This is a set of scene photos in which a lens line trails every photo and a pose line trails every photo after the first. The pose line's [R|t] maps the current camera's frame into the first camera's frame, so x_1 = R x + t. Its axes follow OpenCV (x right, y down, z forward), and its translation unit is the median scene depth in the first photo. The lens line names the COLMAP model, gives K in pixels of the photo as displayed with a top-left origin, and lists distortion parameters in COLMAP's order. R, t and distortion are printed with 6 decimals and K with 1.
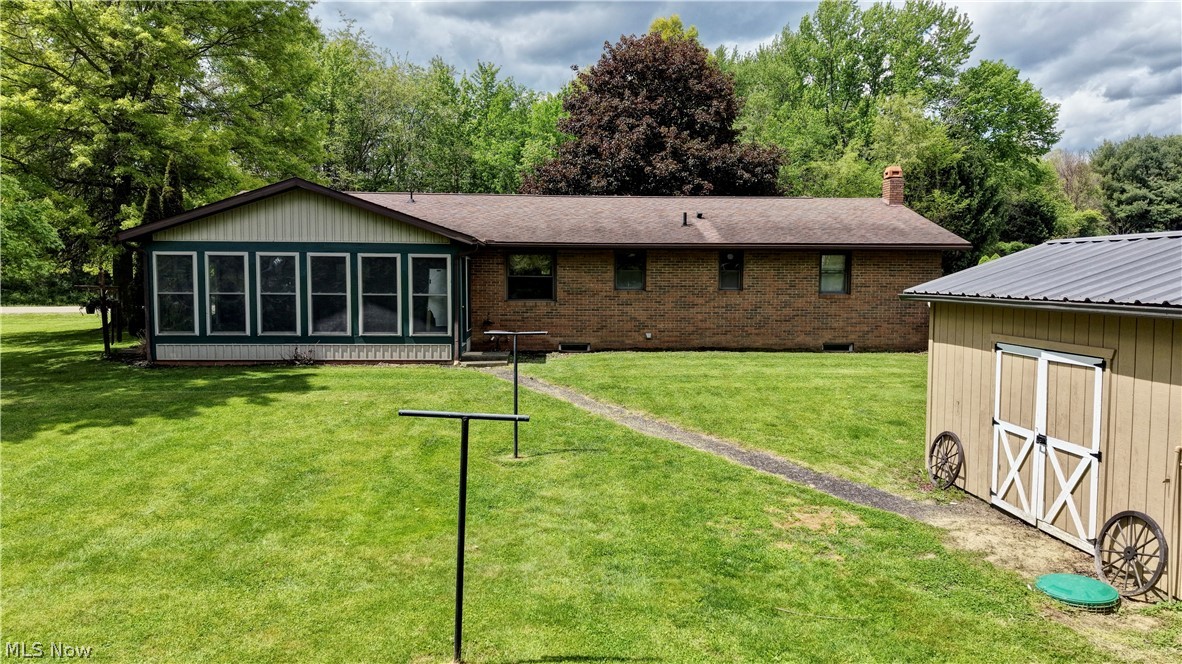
lens RADIAL K [[778.4, 0, 595.3], [0, 778.4, 332.3], [0, 0, 1]] dist [0.036599, -0.014971]
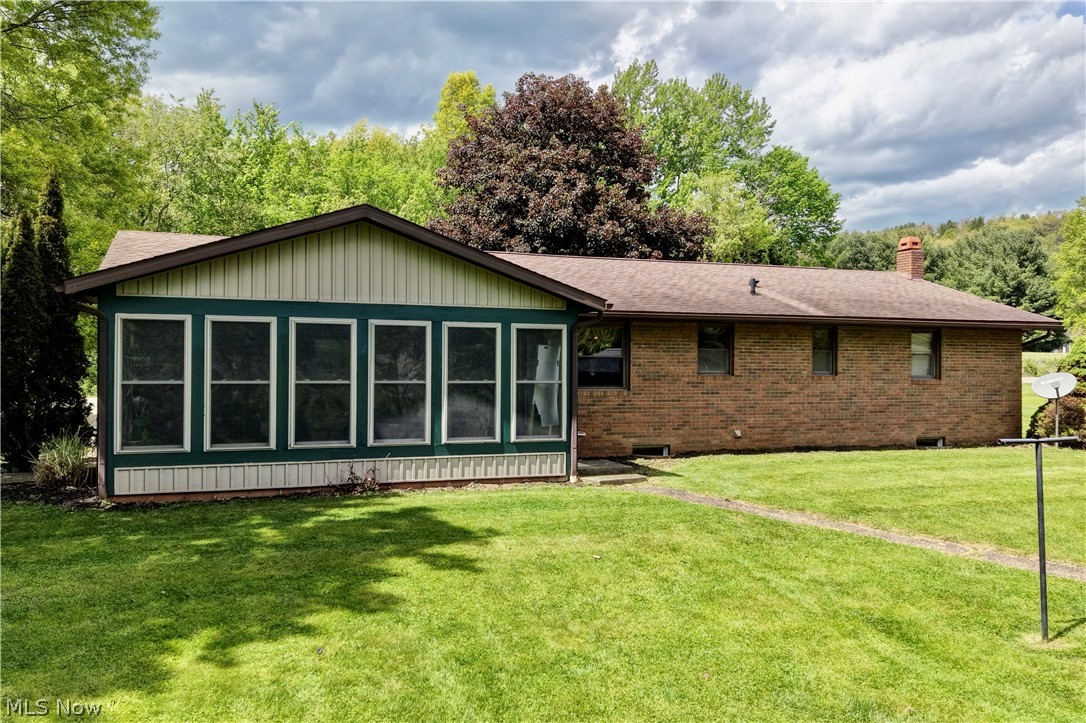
lens RADIAL K [[855.4, 0, 548.5], [0, 855.4, 357.2], [0, 0, 1]] dist [0.060126, -0.057408]
pose [[0.957756, 0.002810, 0.287567, -0.432290], [0.019365, 0.997053, -0.074237, -0.013685], [-0.286928, 0.076669, 0.954879, 0.271937]]
